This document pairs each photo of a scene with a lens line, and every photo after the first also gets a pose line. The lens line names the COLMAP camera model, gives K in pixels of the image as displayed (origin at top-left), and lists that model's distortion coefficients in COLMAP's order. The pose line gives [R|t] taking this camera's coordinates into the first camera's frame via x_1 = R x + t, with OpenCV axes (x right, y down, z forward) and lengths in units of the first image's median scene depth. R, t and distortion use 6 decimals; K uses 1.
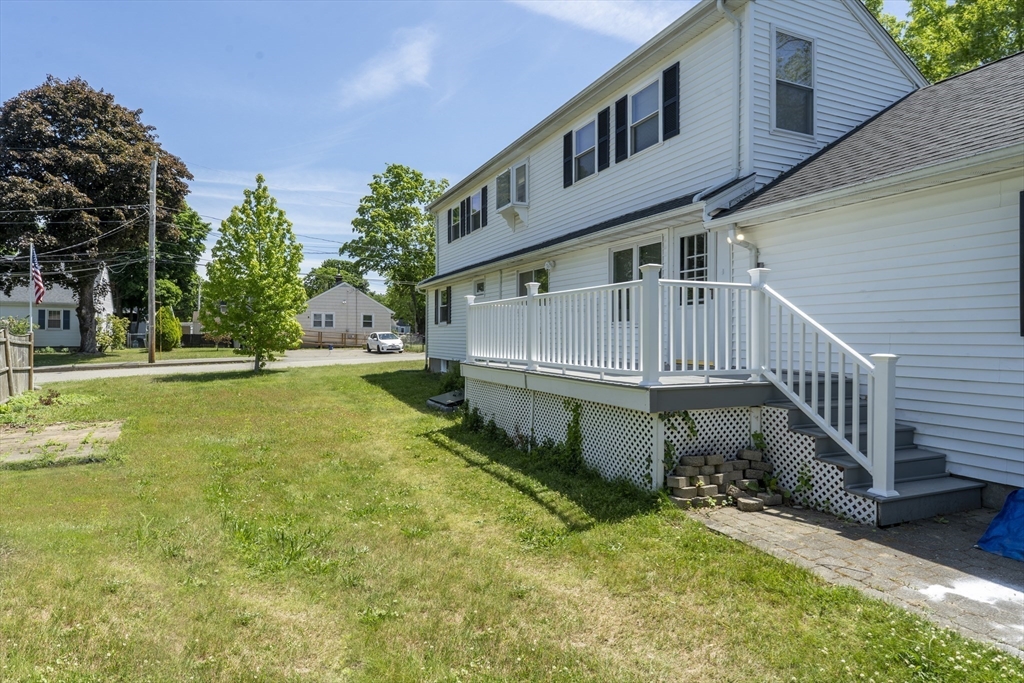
lens RADIAL K [[587.3, 0, 512.2], [0, 587.3, 336.2], [0, 0, 1]] dist [-0.004086, -0.000141]
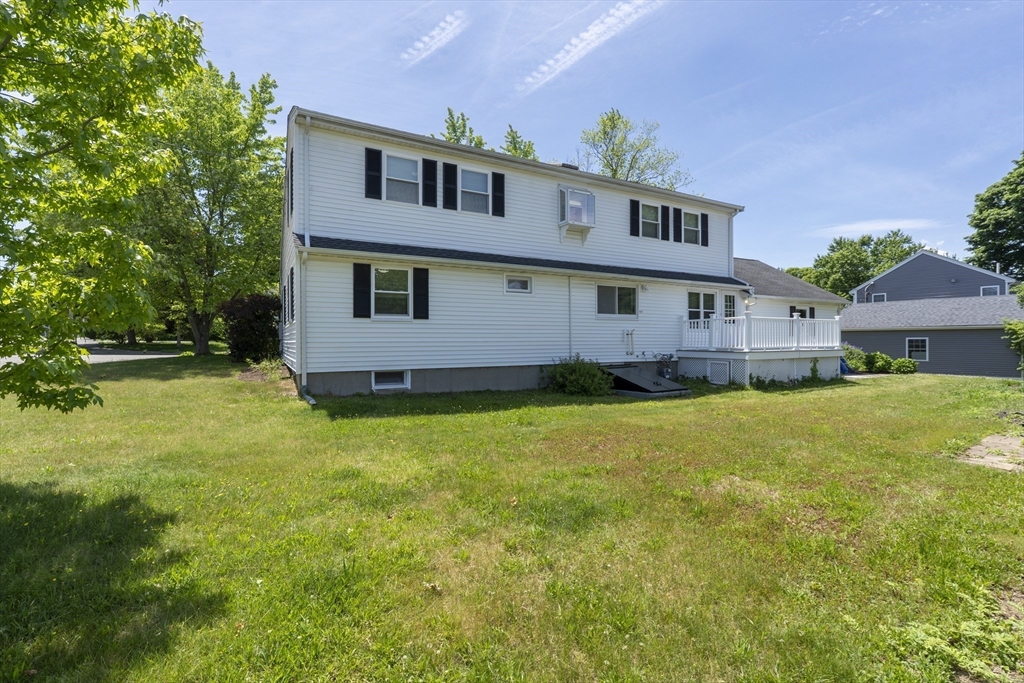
lens RADIAL K [[472.0, 0, 513.3], [0, 472.0, 345.5], [0, 0, 1]] dist [-0.000792, -0.000271]
pose [[-0.106821, -0.005606, 0.994263, -1.403300], [0.003437, 0.999976, 0.006007, 0.019888], [-0.994272, 0.004059, -0.106799, 1.890075]]
